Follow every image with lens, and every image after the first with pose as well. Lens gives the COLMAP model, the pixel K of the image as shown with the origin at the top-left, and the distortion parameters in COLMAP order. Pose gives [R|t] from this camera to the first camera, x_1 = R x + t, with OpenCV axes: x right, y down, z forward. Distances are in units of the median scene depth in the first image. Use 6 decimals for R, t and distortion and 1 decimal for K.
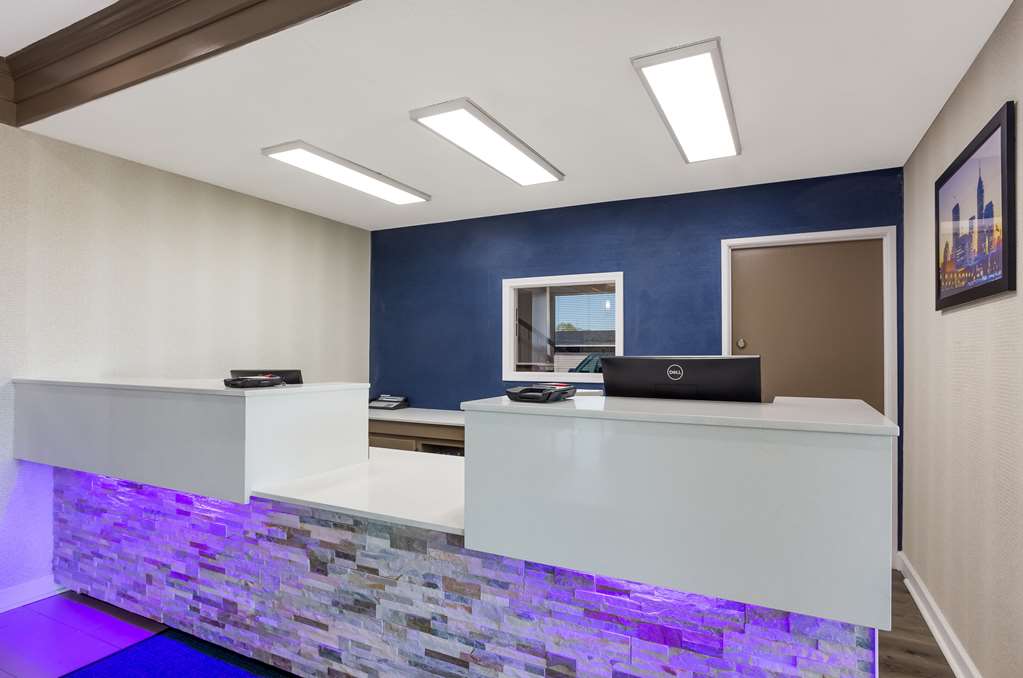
lens RADIAL K [[569.4, 0, 501.3], [0, 569.4, 343.1], [0, 0, 1]] dist [-0.025201, 0.001048]
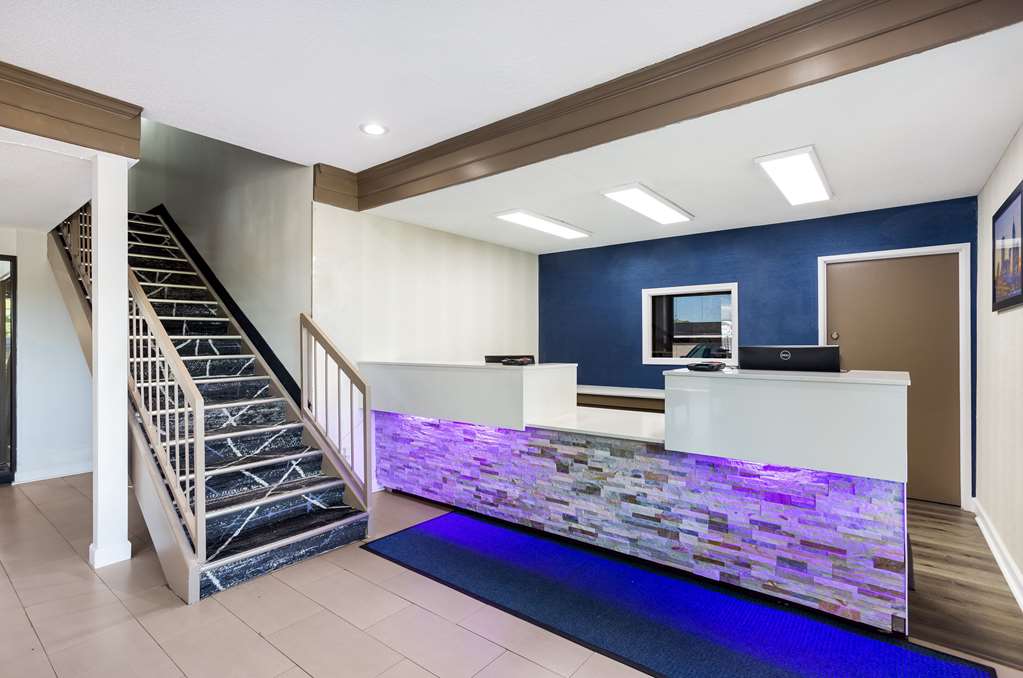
lens RADIAL K [[498.1, 0, 509.8], [0, 498.1, 341.6], [0, 0, 1]] dist [-0.022468, 0.011423]
pose [[0.981022, -0.006256, -0.193795, -0.159104], [0.009019, 0.999870, 0.013379, -0.013450], [0.193686, -0.014873, 0.980951, -0.451434]]
